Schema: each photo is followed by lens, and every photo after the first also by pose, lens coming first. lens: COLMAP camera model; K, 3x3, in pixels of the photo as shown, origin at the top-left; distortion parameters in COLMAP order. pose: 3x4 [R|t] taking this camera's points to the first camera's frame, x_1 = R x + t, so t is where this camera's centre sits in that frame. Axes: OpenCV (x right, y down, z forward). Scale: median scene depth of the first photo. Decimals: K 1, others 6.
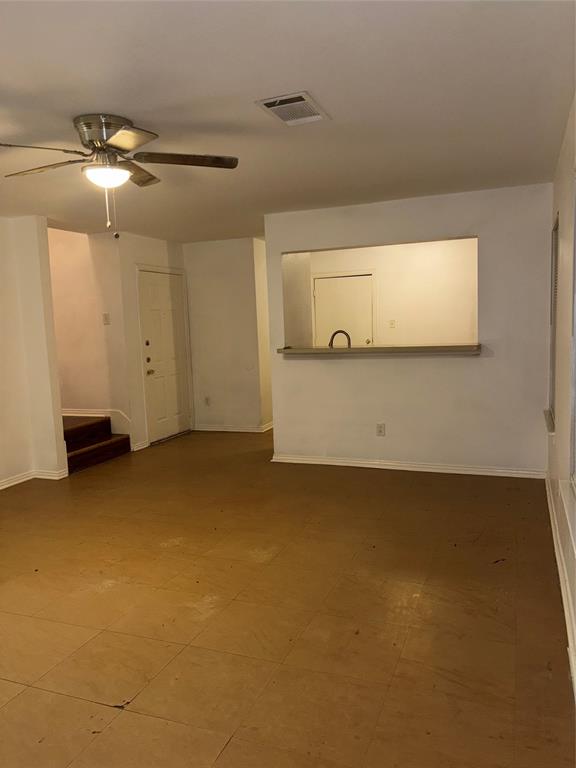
lens RADIAL K [[581.2, 0, 288.0], [0, 581.2, 384.0], [0, 0, 1]] dist [-0.013394, -0.010082]
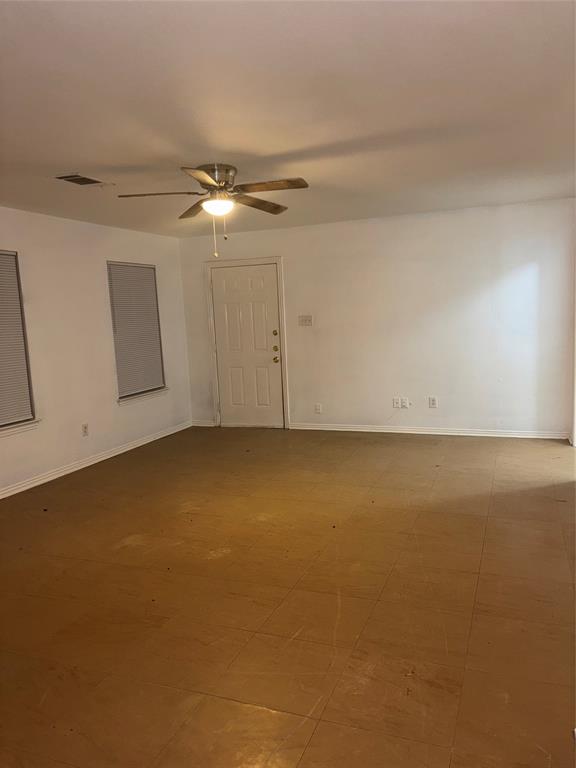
lens RADIAL K [[581.2, 0, 288.0], [0, 581.2, 384.0], [0, 0, 1]] dist [-0.013394, -0.010082]
pose [[-0.996131, 0.086845, 0.013454, -0.405087], [0.087648, 0.970626, 0.224059, -0.220355], [0.006400, 0.224371, -0.974483, 2.151507]]
